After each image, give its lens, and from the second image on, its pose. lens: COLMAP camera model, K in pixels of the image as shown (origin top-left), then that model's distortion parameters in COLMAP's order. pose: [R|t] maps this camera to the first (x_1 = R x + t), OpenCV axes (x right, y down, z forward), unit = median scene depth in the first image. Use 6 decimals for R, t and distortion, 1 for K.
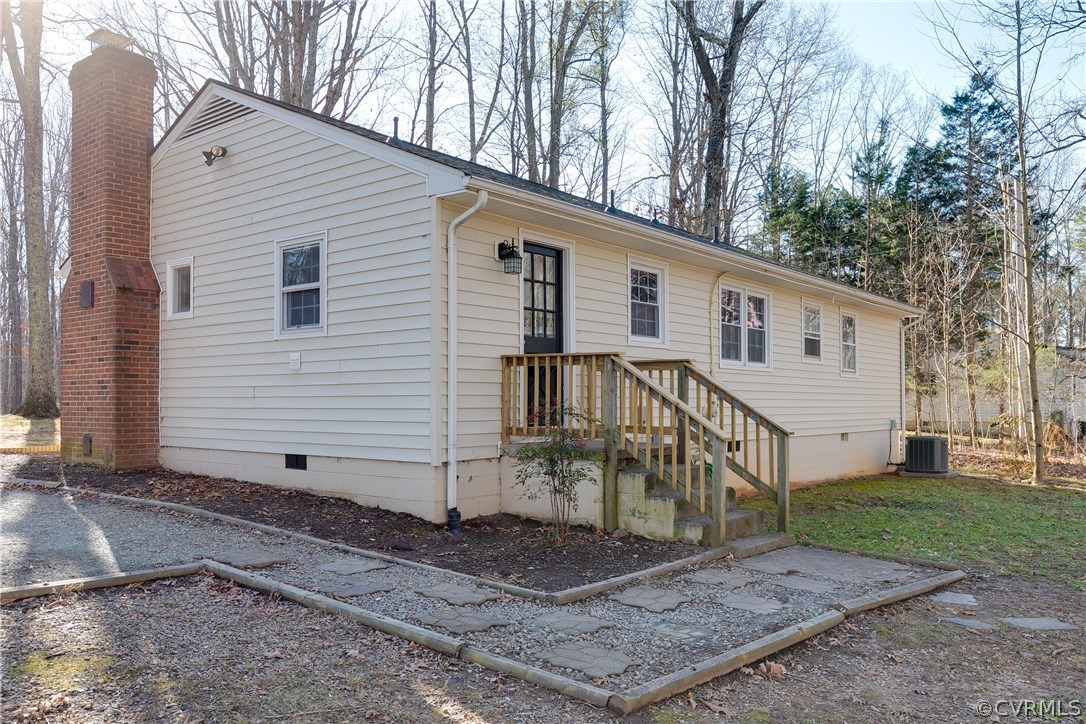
lens RADIAL K [[867.0, 0, 548.5], [0, 867.0, 369.0], [0, 0, 1]] dist [-0.008174, 0.002475]
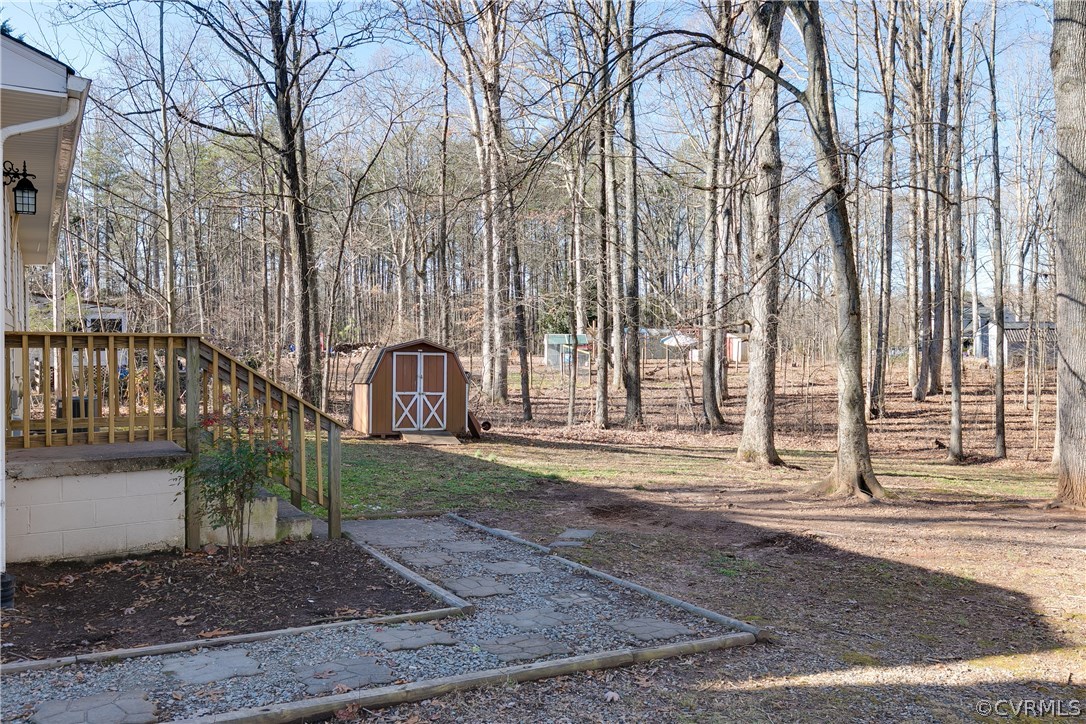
lens RADIAL K [[867.0, 0, 549.2], [0, 867.0, 360.9], [0, 0, 1]] dist [-0.008174, 0.002475]
pose [[0.329112, -0.017134, 0.944136, -0.965723], [-0.037493, 0.998810, 0.031195, -0.052830], [-0.943546, -0.045665, 0.328078, 0.662651]]
